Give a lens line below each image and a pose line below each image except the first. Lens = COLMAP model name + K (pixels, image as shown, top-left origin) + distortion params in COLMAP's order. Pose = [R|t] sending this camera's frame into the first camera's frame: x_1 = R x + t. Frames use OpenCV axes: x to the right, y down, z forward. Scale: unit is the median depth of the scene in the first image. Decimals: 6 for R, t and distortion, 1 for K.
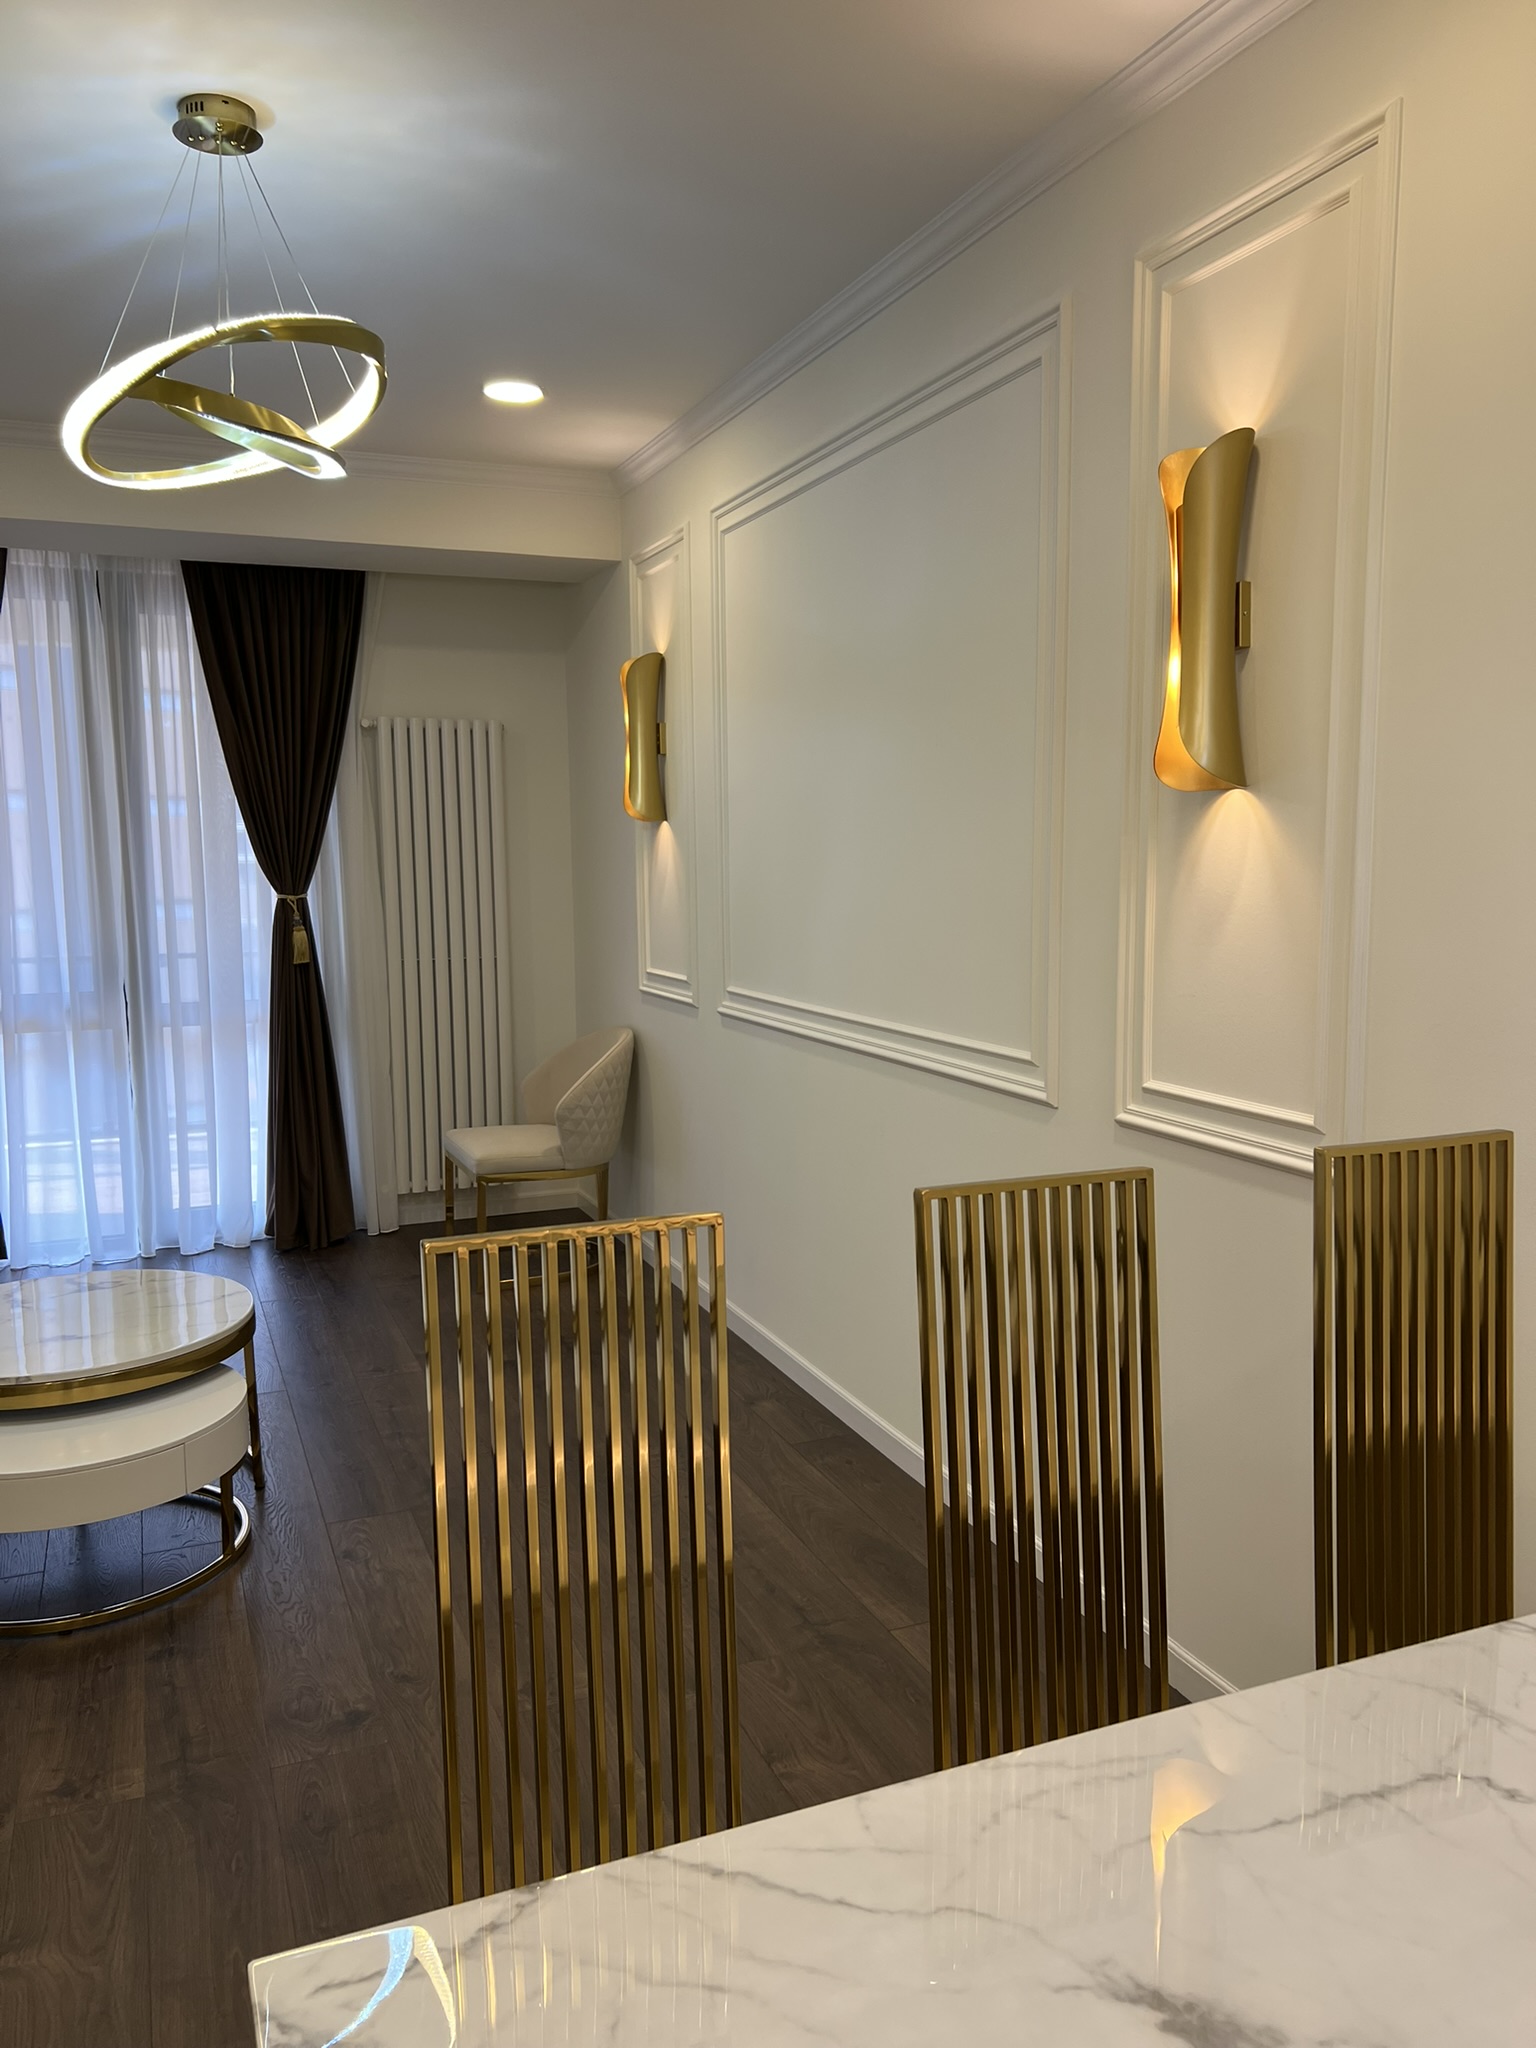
lens RADIAL K [[1538.1, 0, 778.9], [0, 1538.1, 1037.5], [0, 0, 1]] dist [0.006795, -0.010803]
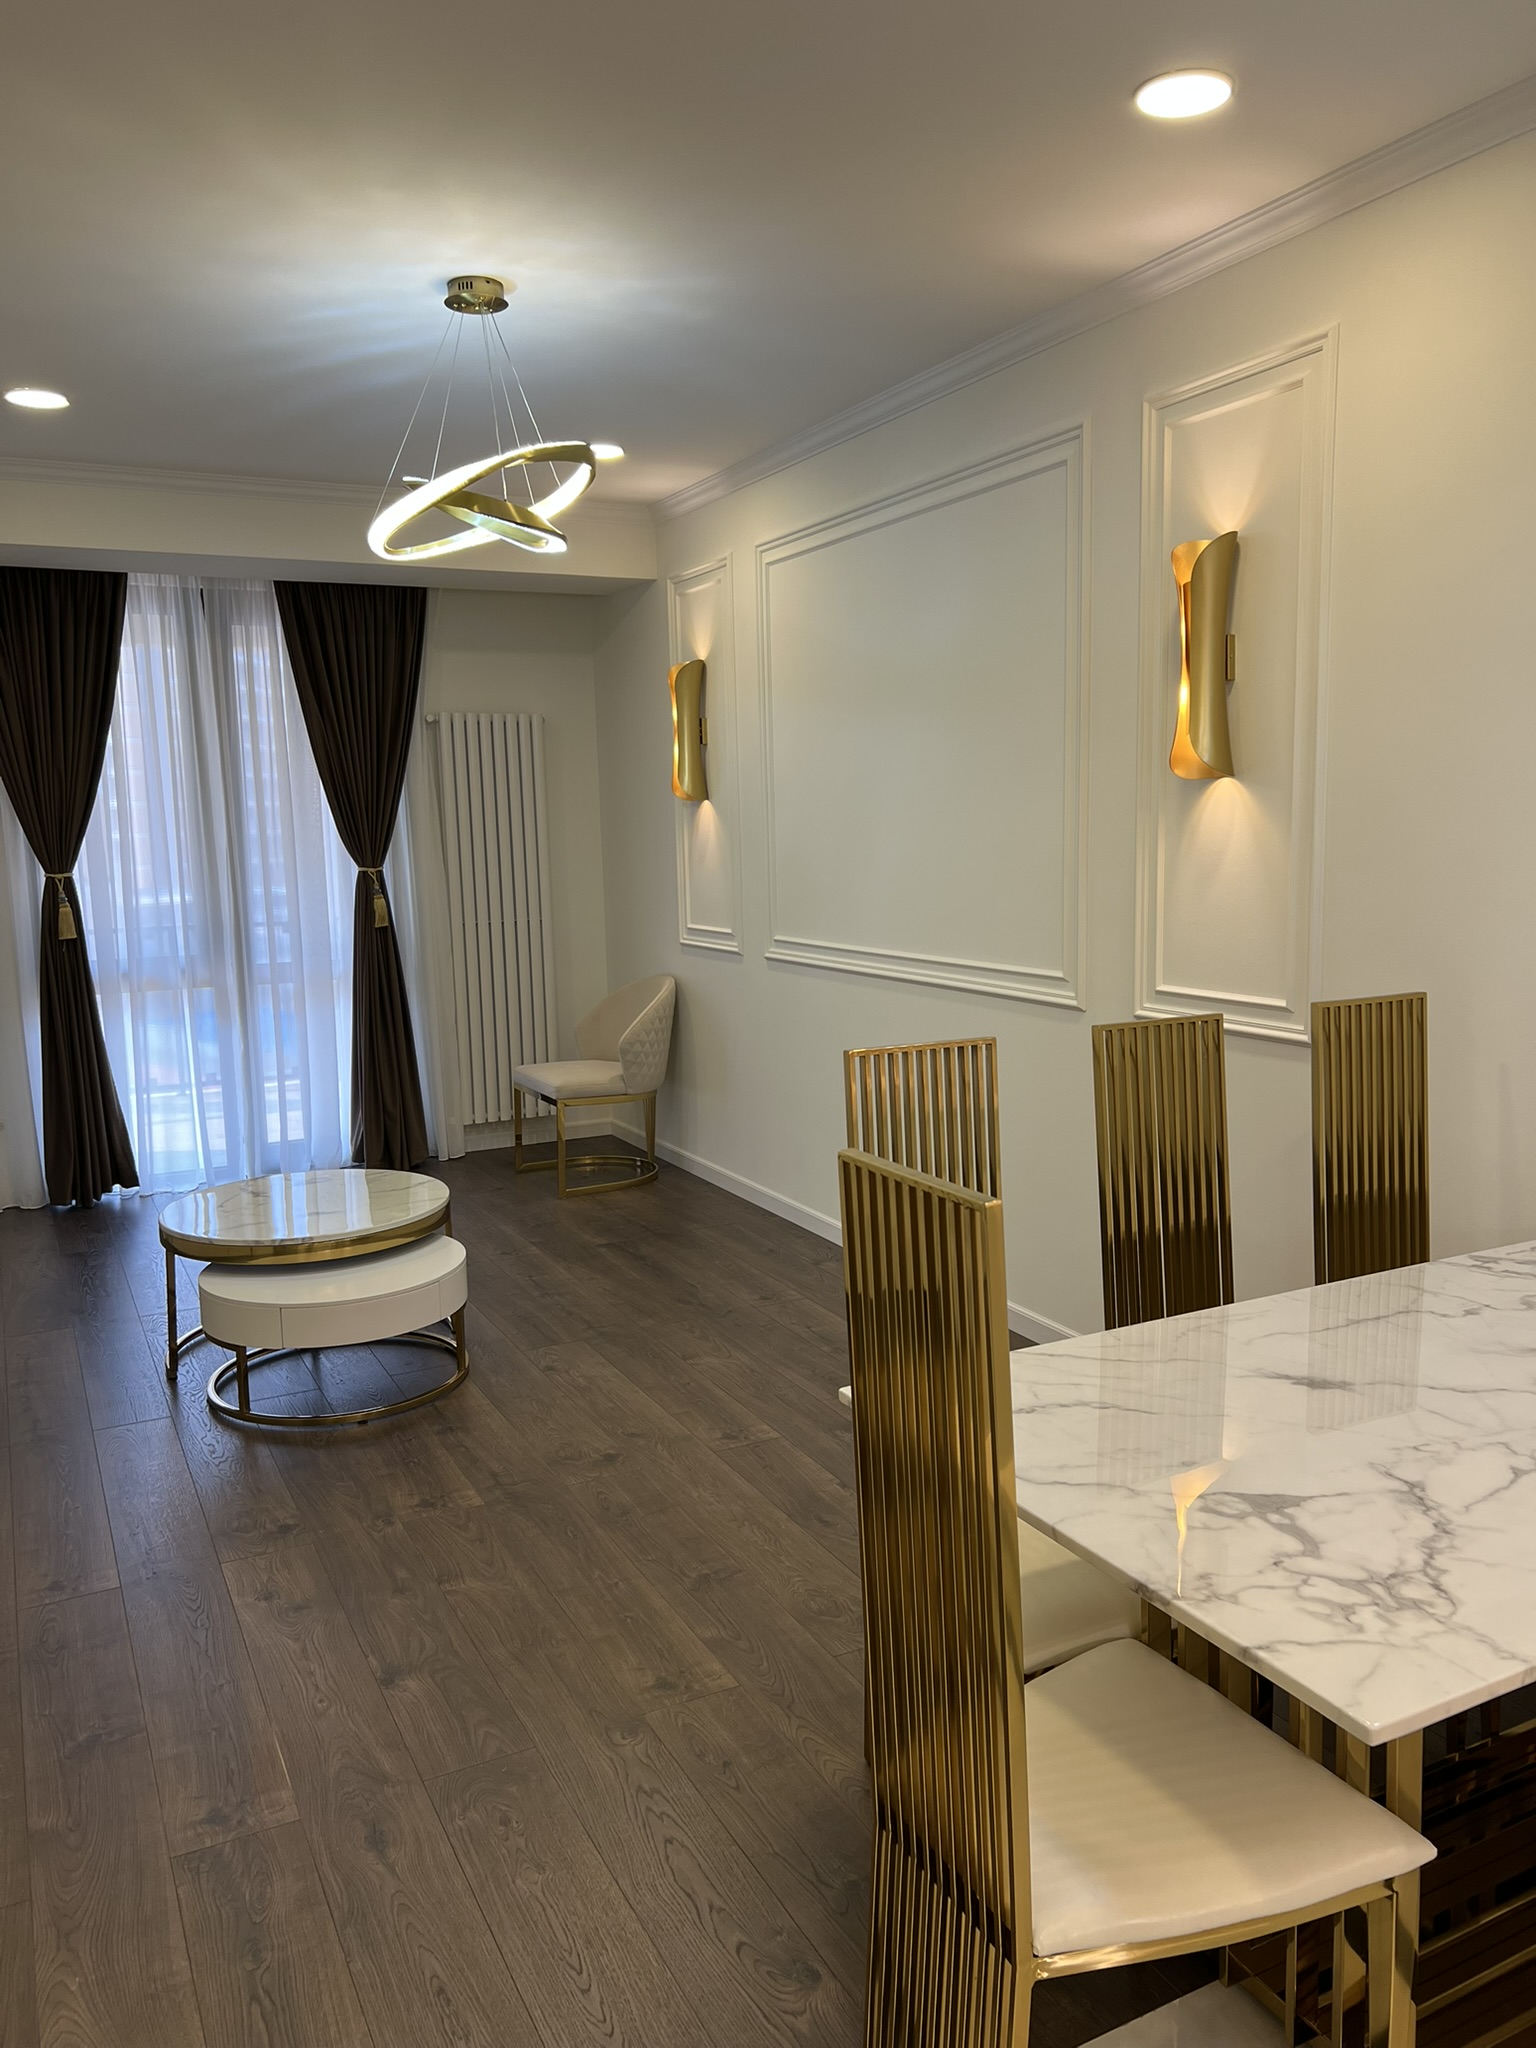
lens RADIAL K [[1542.0, 0, 768.0], [0, 1542.0, 1024.0], [0, 0, 1]] dist [0.005097, 0.001256]
pose [[0.997279, -0.023809, 0.069776, -0.129218], [0.023075, 0.999670, 0.011306, 0.023489], [-0.070022, -0.009666, 0.997499, -0.225718]]
